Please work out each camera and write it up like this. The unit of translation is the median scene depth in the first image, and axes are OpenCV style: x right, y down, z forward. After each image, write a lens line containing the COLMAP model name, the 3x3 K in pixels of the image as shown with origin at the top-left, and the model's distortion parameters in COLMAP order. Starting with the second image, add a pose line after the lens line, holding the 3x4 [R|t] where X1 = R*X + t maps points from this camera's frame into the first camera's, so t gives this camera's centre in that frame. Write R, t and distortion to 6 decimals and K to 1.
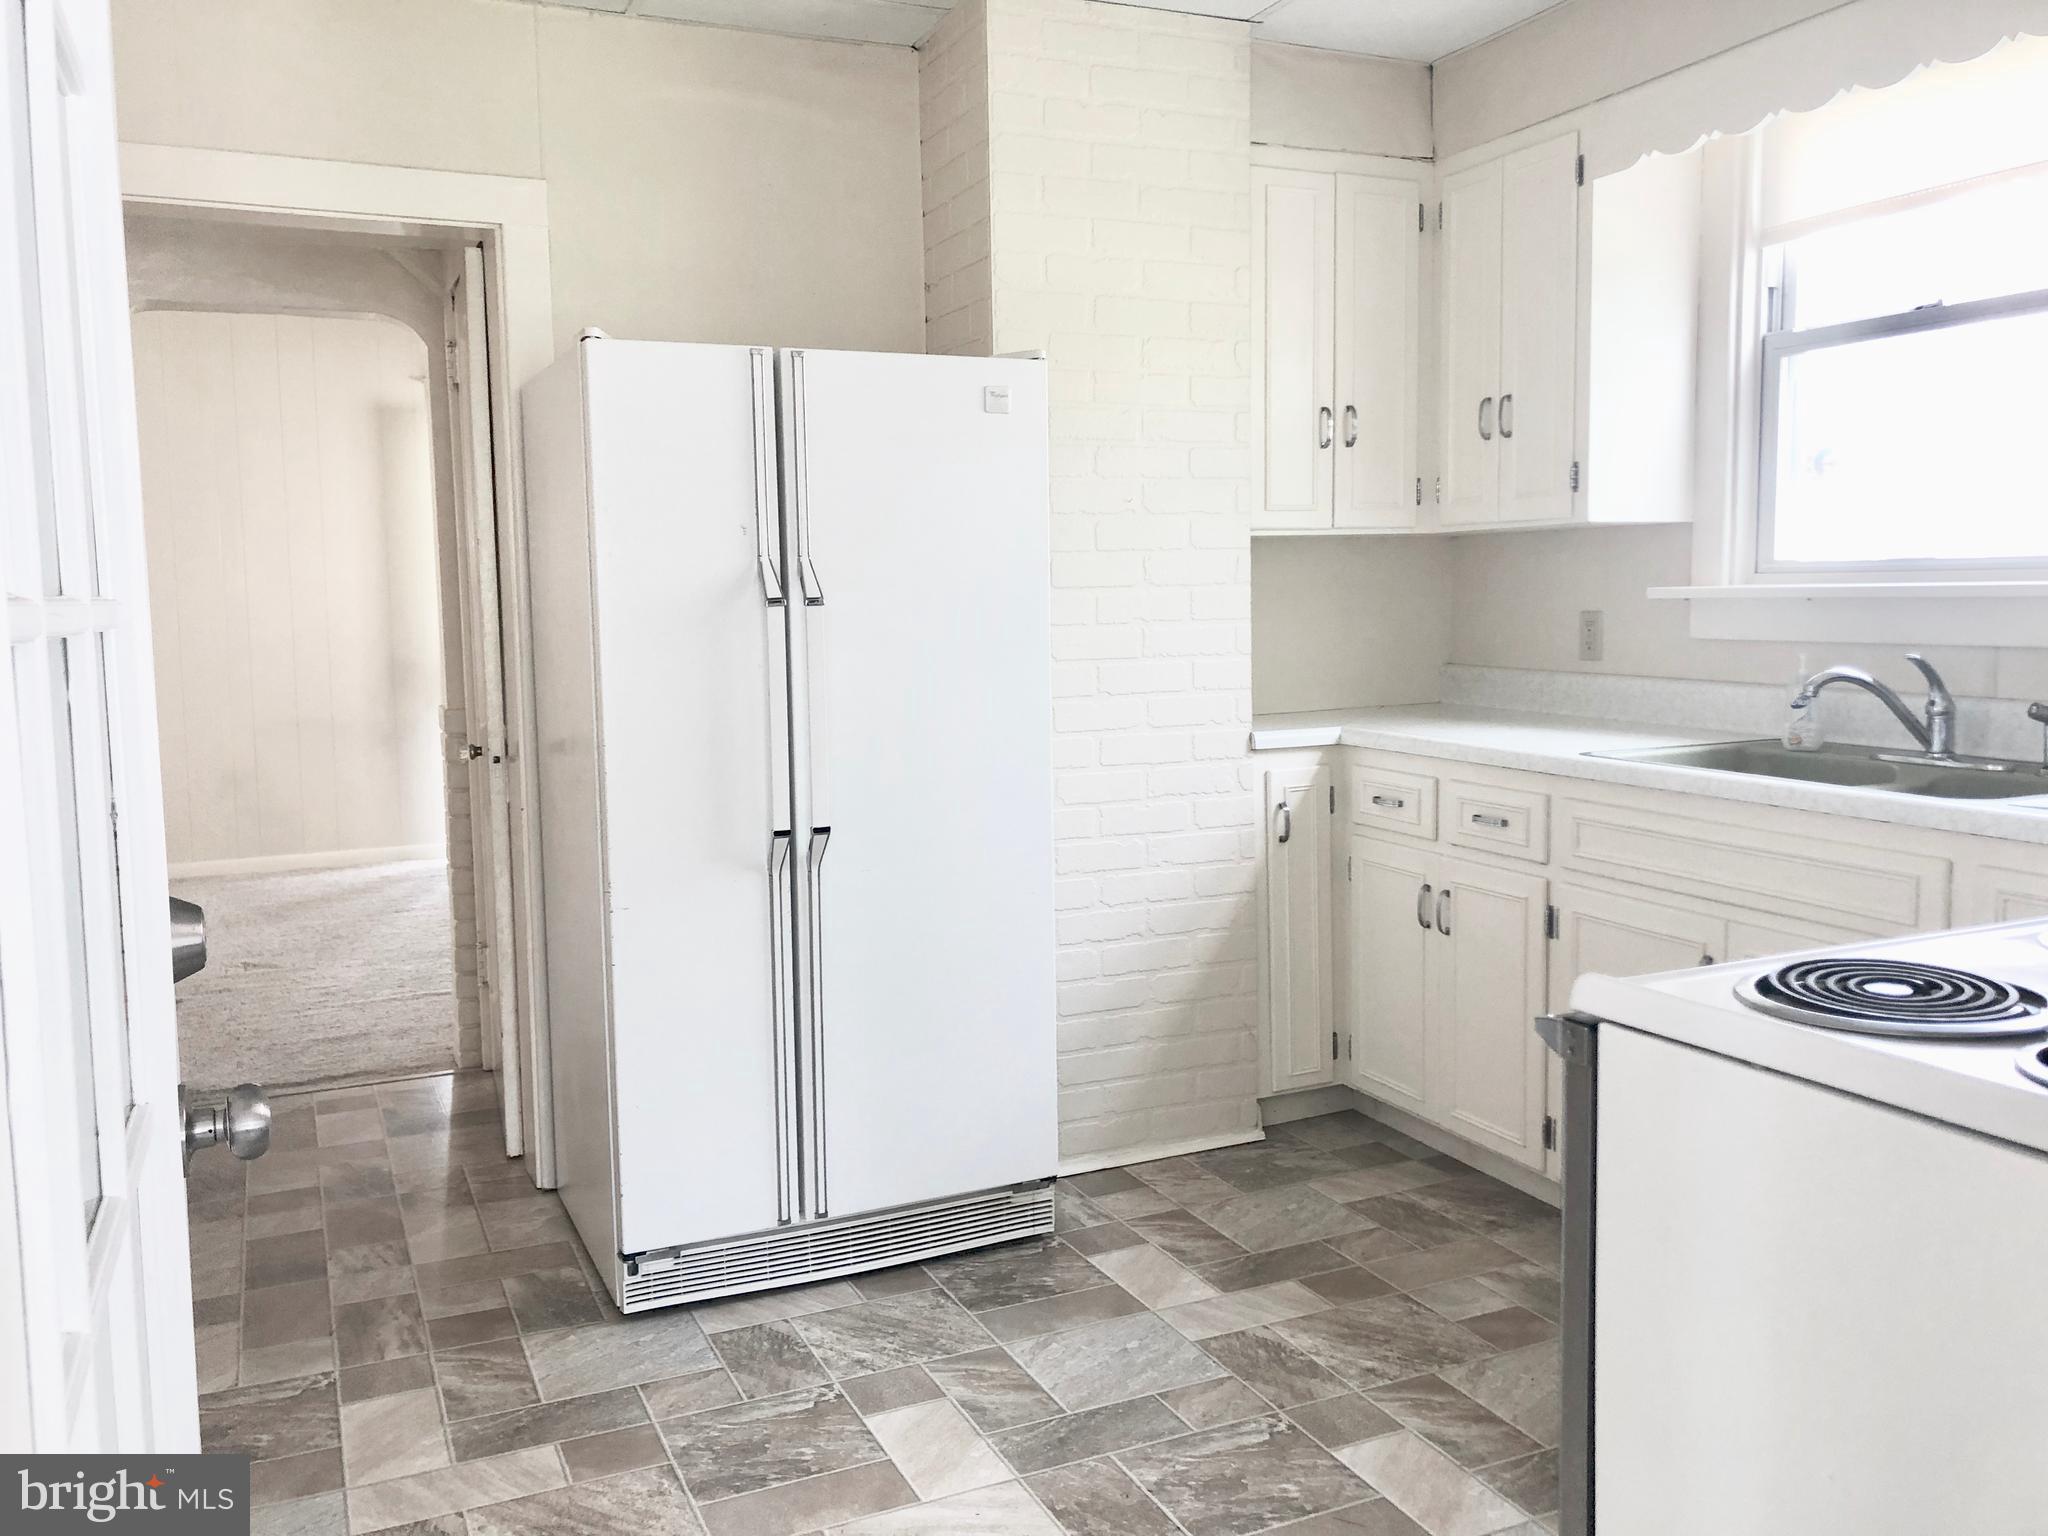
lens RADIAL K [[1689.7, 0, 1009.5], [0, 1689.7, 758.7], [0, 0, 1]] dist [0.030613, -0.025196]
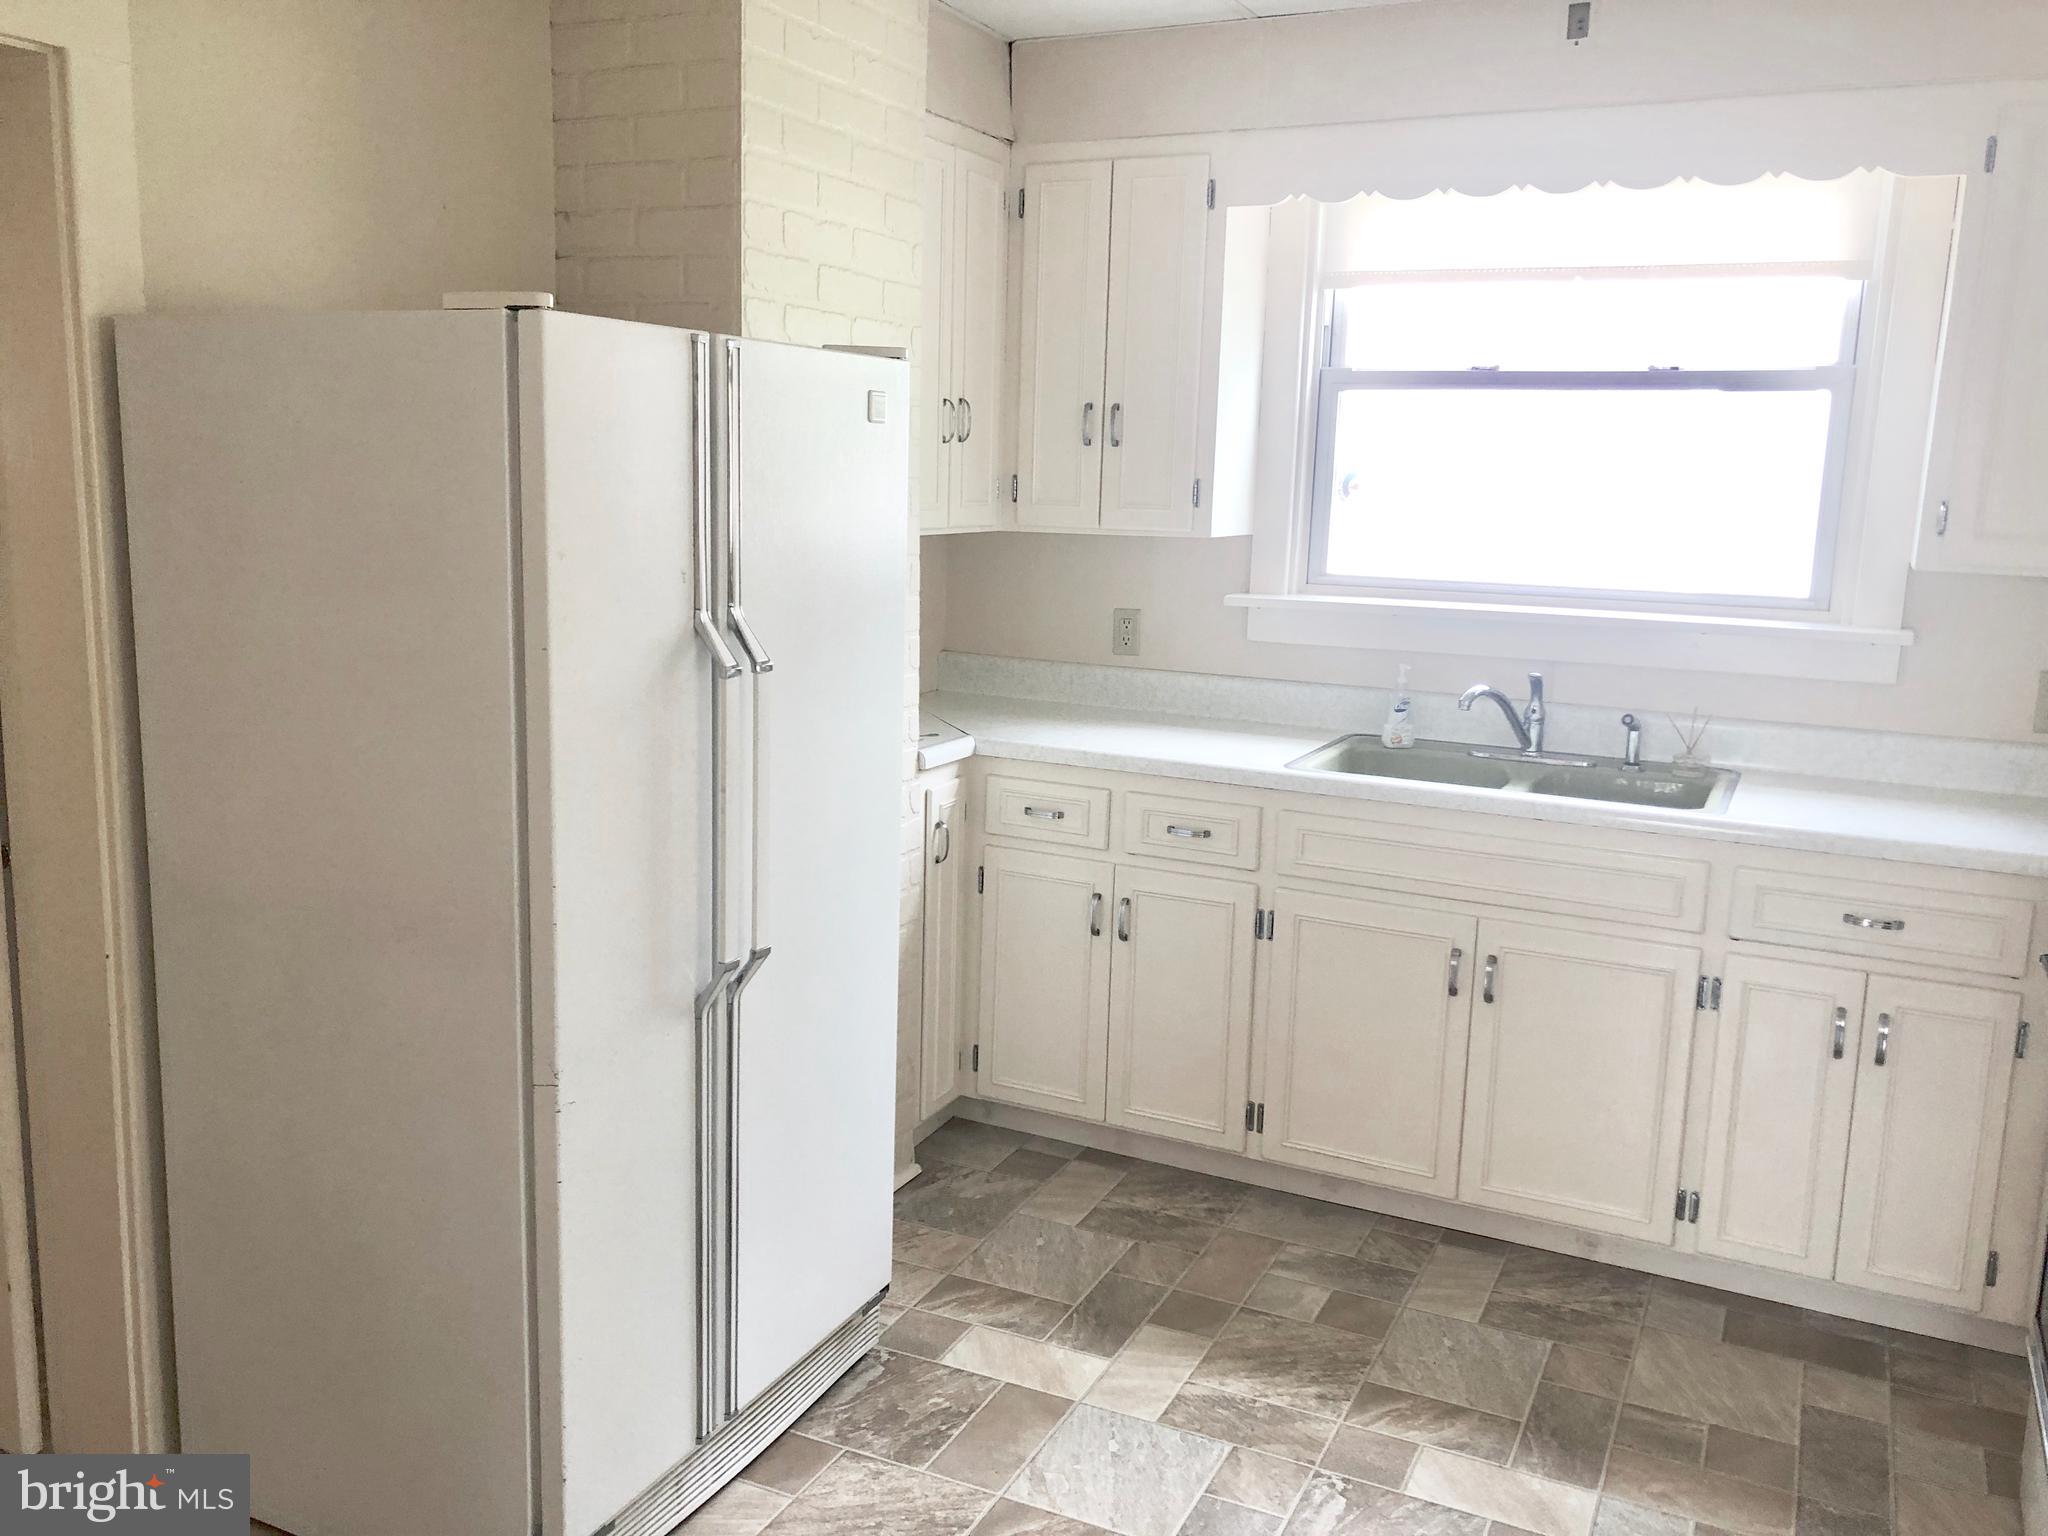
lens RADIAL K [[1689.7, 0, 1013.7], [0, 1689.7, 772.4], [0, 0, 1]] dist [0.030613, -0.025196]
pose [[0.765710, -0.078877, 0.638331, -0.452213], [0.027209, 0.995536, 0.090377, -0.095387], [-0.642610, -0.051834, 0.764438, 0.277409]]
